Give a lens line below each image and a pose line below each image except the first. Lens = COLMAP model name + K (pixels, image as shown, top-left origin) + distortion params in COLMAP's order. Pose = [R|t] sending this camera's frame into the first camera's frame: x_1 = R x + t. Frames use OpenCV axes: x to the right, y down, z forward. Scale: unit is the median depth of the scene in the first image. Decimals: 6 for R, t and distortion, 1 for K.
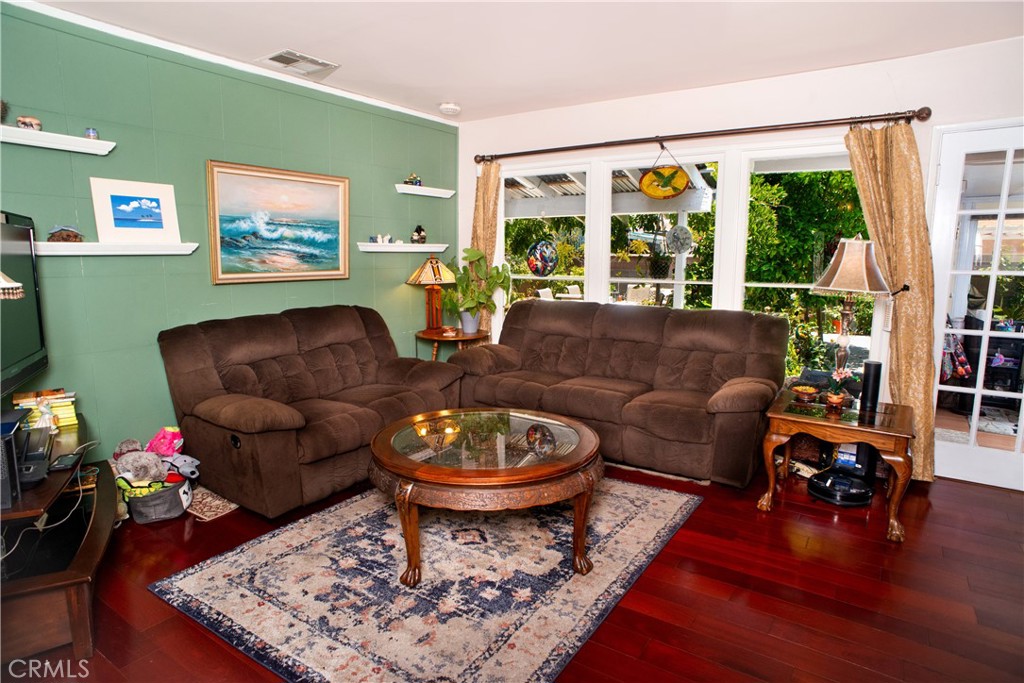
lens RADIAL K [[584.7, 0, 510.9], [0, 584.7, 343.3], [0, 0, 1]] dist [-0.035268, 0.001685]
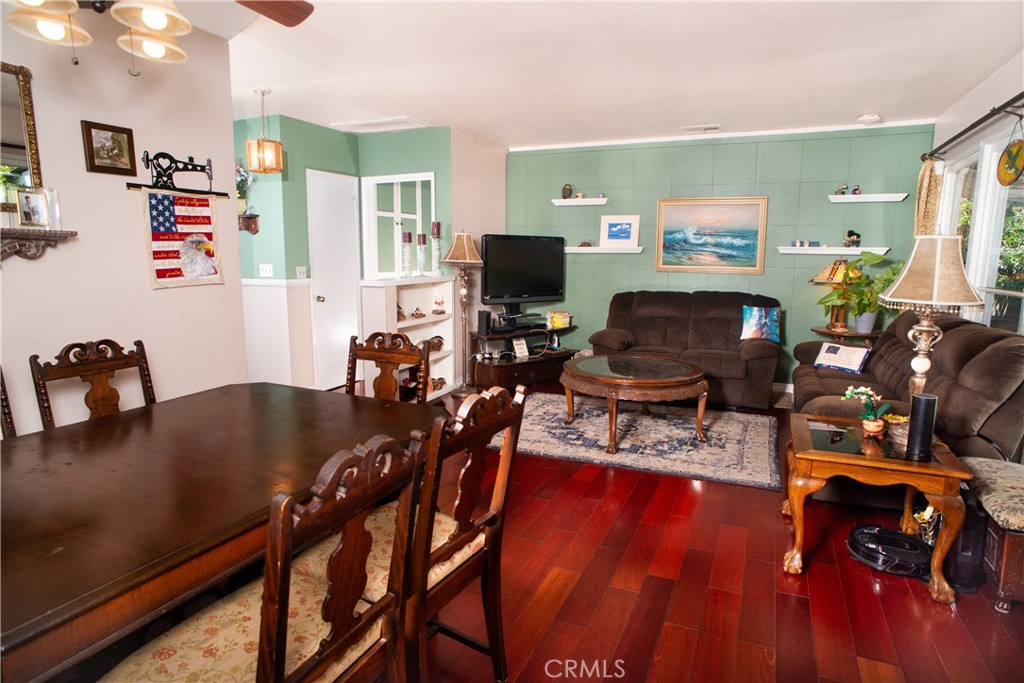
lens RADIAL K [[584.7, 0, 511.8], [0, 584.7, 338.9], [0, 0, 1]] dist [-0.035268, 0.001685]
pose [[0.172095, 0.139270, -0.975186, 1.112612], [-0.162059, 0.980470, 0.111425, -0.027933], [0.971658, 0.138862, 0.191304, 0.282617]]
